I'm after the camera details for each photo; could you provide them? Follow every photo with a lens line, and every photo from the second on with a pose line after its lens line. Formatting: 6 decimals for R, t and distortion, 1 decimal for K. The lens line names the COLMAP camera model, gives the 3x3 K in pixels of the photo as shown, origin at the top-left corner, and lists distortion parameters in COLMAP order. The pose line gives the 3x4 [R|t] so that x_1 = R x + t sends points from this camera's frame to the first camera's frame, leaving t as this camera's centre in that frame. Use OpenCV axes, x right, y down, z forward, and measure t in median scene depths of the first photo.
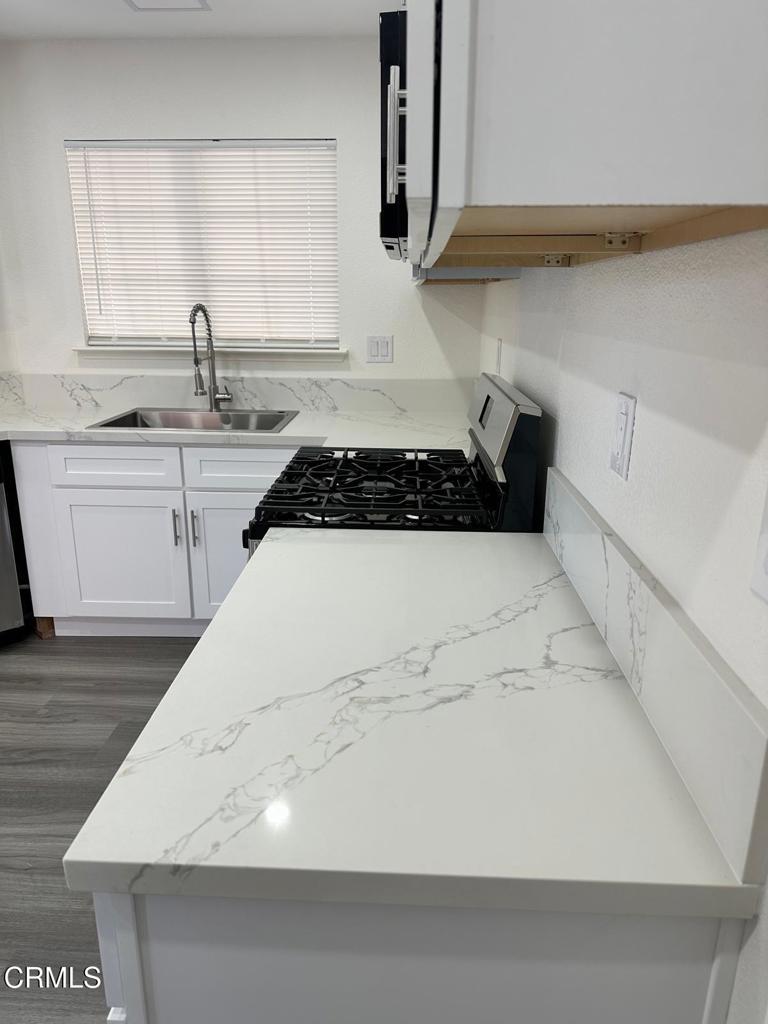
lens RADIAL K [[712.1, 0, 382.9], [0, 712.1, 516.0], [0, 0, 1]] dist [0.085854, -0.109883]
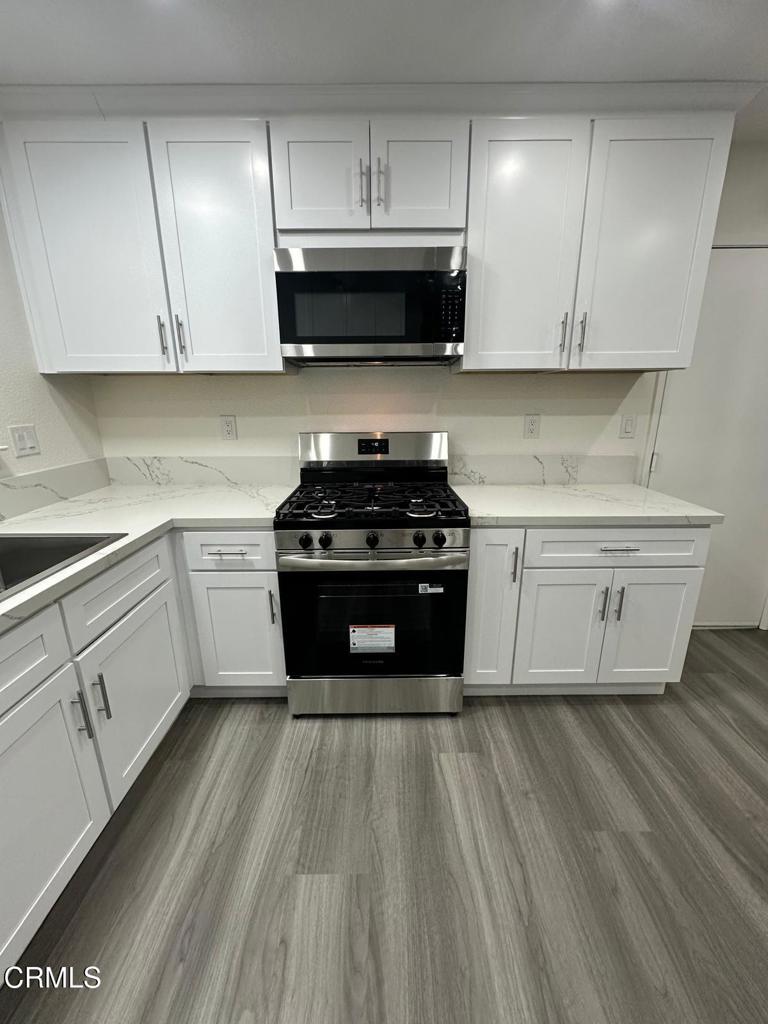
lens RADIAL K [[413.3, 0, 384.9], [0, 413.3, 511.7], [0, 0, 1]] dist [-0.000152, 0.000629]
pose [[-0.038639, -0.275271, 0.960590, -0.729778], [0.290967, 0.916552, 0.274355, -0.217211], [-0.955953, 0.290100, 0.044680, 0.760247]]
